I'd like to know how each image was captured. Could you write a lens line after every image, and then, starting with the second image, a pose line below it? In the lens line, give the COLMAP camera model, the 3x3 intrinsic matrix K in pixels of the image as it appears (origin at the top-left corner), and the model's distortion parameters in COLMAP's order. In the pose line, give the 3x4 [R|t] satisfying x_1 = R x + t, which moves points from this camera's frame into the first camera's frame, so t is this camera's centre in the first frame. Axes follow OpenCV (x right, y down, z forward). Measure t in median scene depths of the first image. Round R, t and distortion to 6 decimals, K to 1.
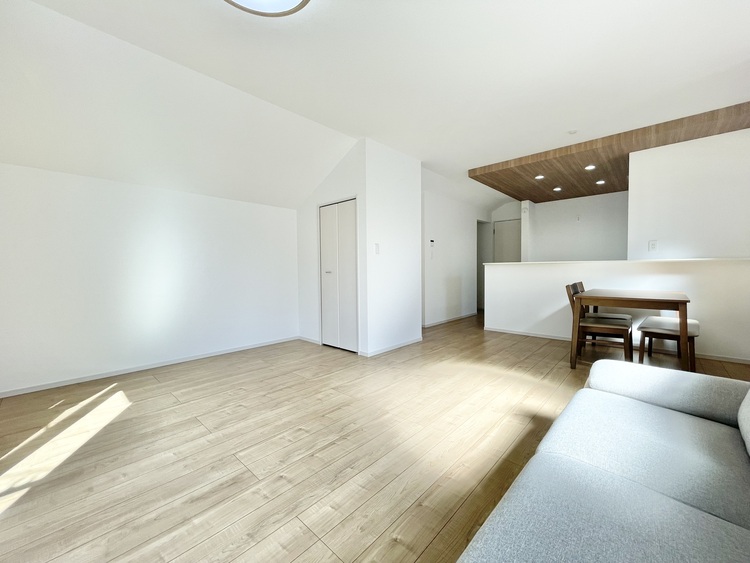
lens RADIAL K [[303.8, 0, 374.1], [0, 303.8, 280.6], [0, 0, 1]] dist [-0.001141, -0.000578]
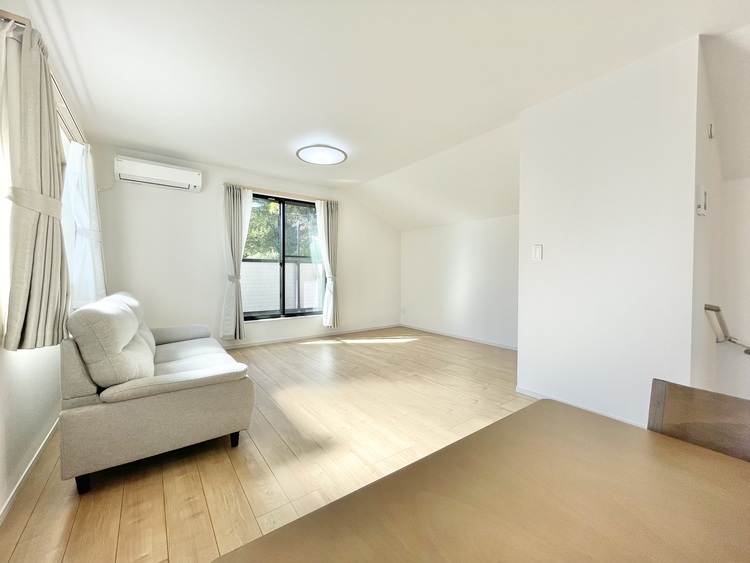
lens RADIAL K [[303.8, 0, 374.5], [0, 303.8, 280.5], [0, 0, 1]] dist [-0.001141, -0.000578]
pose [[-0.181813, 0.031991, -0.982813, 0.990457], [-0.036819, 0.998548, 0.039314, -0.063645], [0.982644, 0.043334, -0.180371, 0.940179]]
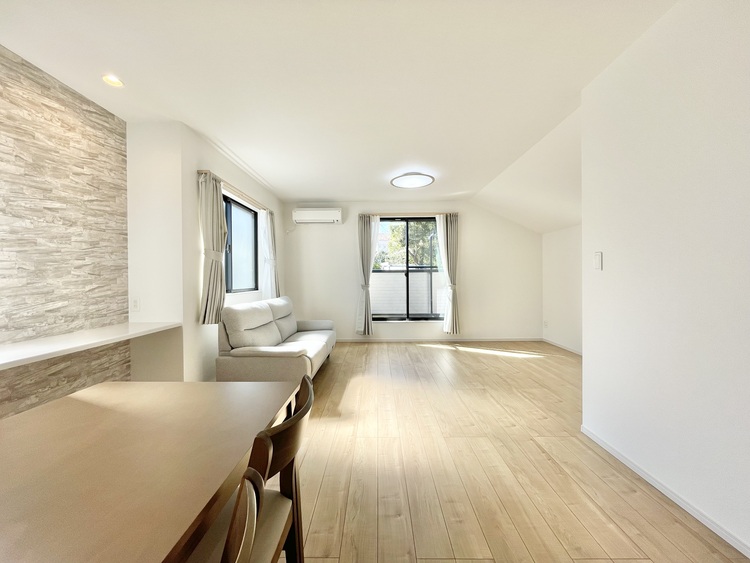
lens RADIAL K [[303.8, 0, 374.4], [0, 303.8, 279.9], [0, 0, 1]] dist [-0.001141, -0.000578]
pose [[-0.739991, 0.020550, -0.672303, 0.892840], [-0.008964, 0.999143, 0.040406, -0.109840], [0.672557, 0.035927, -0.739173, 1.428084]]
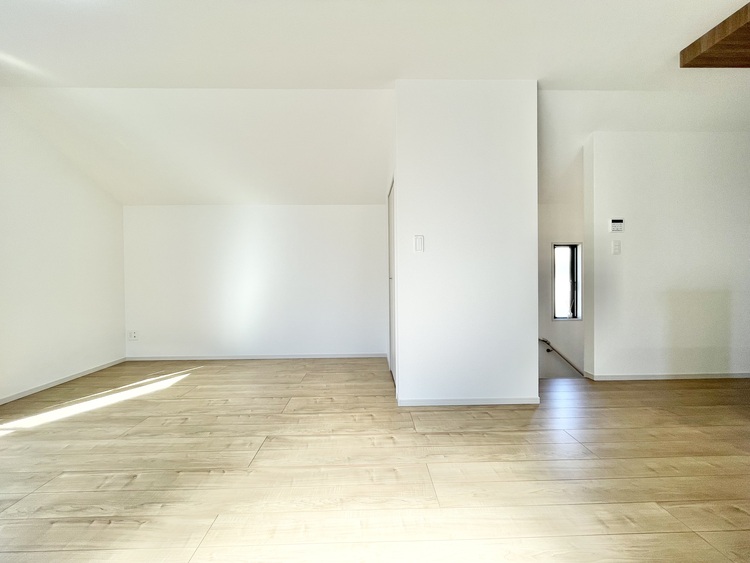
lens RADIAL K [[303.8, 0, 374.1], [0, 303.8, 279.7], [0, 0, 1]] dist [-0.001141, -0.000578]
pose [[0.698553, 0.010374, -0.715484, 0.511942], [-0.023935, 0.999674, -0.008874, -0.023037], [0.715158, 0.023324, 0.698573, 0.596097]]
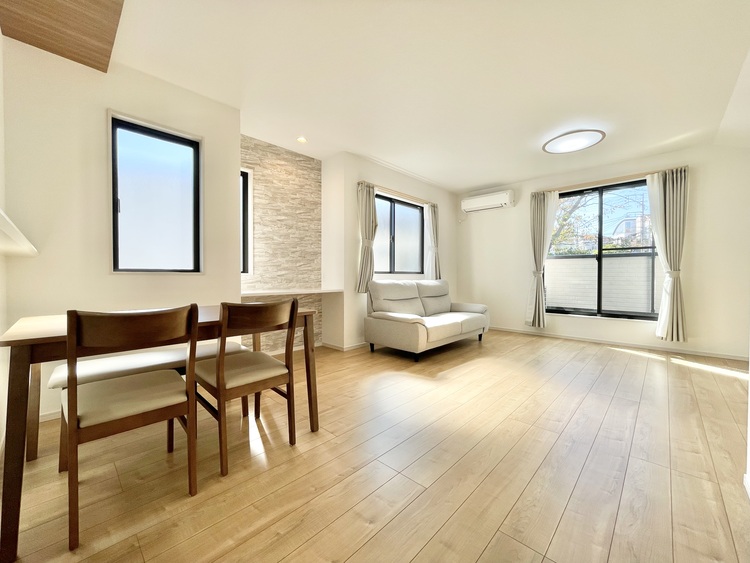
lens RADIAL K [[303.8, 0, 373.9], [0, 303.8, 280.1], [0, 0, 1]] dist [-0.001141, -0.000578]
pose [[-0.999863, 0.007607, 0.014714, 0.558132], [0.008329, 0.998732, 0.049640, -0.045443], [-0.014318, 0.049756, -0.998659, 1.695110]]
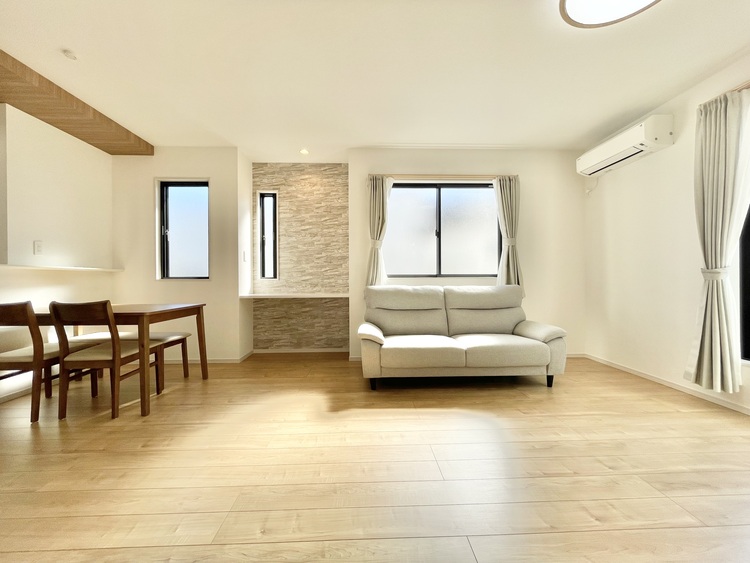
lens RADIAL K [[303.8, 0, 373.9], [0, 303.8, 280.3], [0, 0, 1]] dist [-0.001141, -0.000578]
pose [[-0.707732, 0.010506, 0.706403, -0.245413], [0.037795, 0.999021, 0.023009, -0.025140], [-0.705469, 0.042983, -0.707436, 1.181849]]
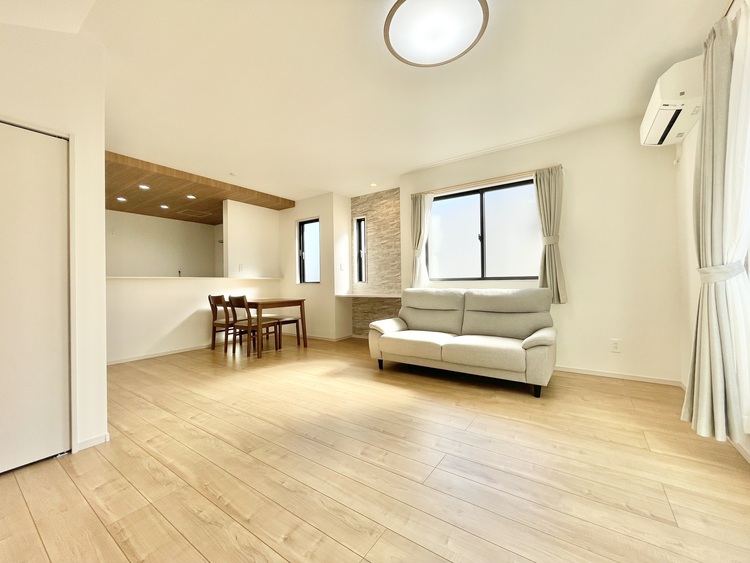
lens RADIAL K [[303.8, 0, 373.8], [0, 303.8, 279.8], [0, 0, 1]] dist [-0.001141, -0.000578]
pose [[-0.141281, 0.020727, 0.989753, -0.773647], [0.052873, 0.998512, -0.013363, -0.006193], [-0.988557, 0.050443, -0.142167, 0.721736]]
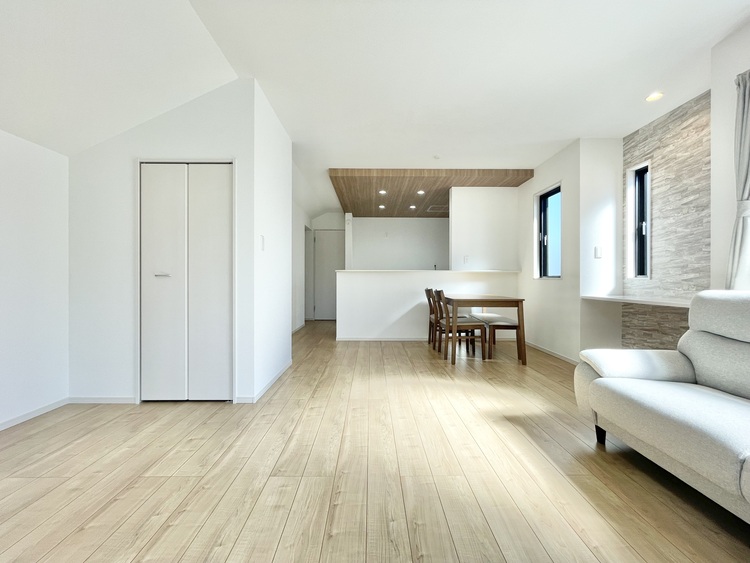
lens RADIAL K [[303.8, 0, 373.9], [0, 303.8, 280.1], [0, 0, 1]] dist [-0.001141, -0.000578]
pose [[0.725569, 0.009435, 0.688085, -0.355318], [0.016530, 0.999378, -0.031135, 0.009034], [-0.687951, 0.033965, 0.724962, 0.399809]]
